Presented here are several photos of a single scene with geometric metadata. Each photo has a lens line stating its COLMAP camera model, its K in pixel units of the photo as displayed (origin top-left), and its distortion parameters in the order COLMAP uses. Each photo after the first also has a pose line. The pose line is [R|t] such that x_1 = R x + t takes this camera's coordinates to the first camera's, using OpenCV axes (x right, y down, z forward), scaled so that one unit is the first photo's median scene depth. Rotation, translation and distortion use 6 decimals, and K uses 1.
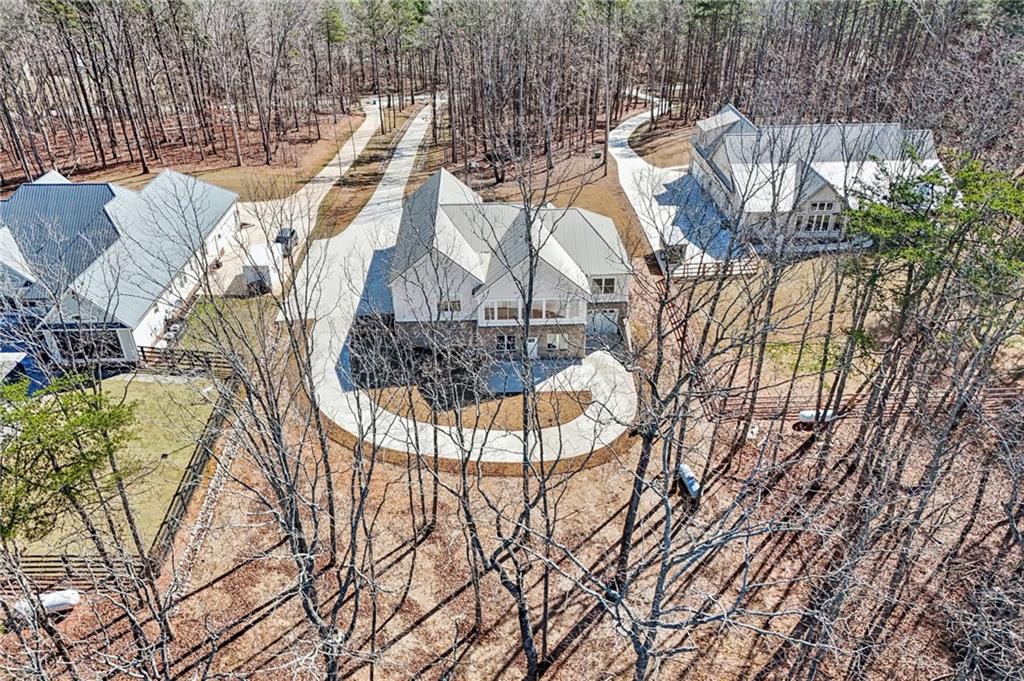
lens RADIAL K [[763.9, 0, 513.4], [0, 763.9, 334.9], [0, 0, 1]] dist [0.078208, -0.070733]
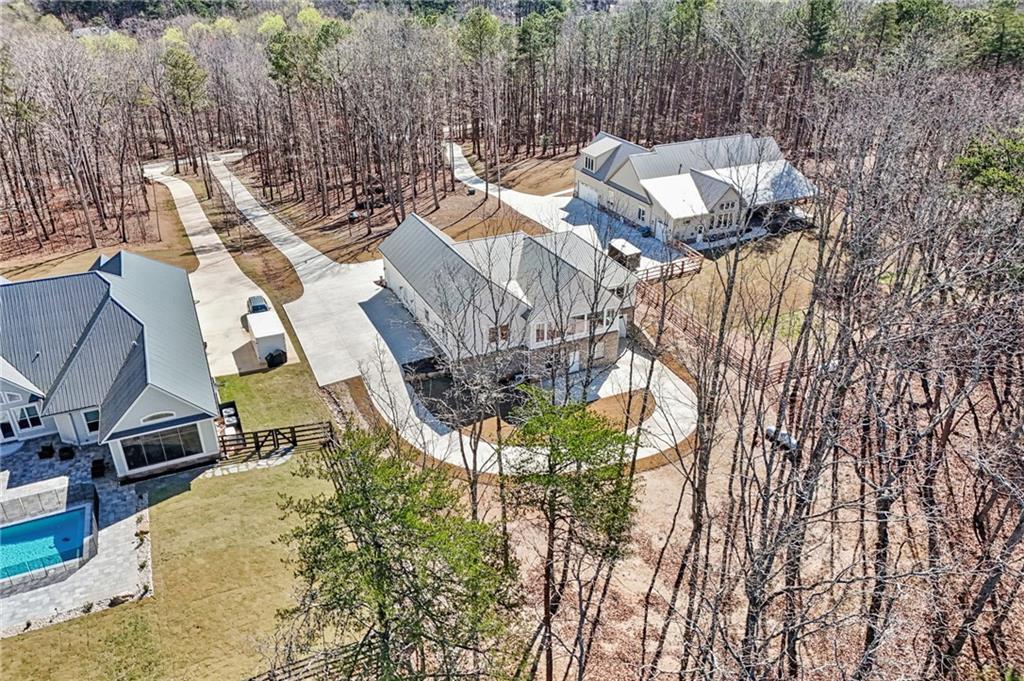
lens RADIAL K [[763.9, 0, 513.4], [0, 763.9, 334.9], [0, 0, 1]] dist [0.078208, -0.070733]
pose [[0.922481, -0.176331, 0.343420, -0.332544], [0.196066, 0.980313, -0.023317, -0.009238], [-0.332547, 0.088843, 0.938893, 0.020238]]
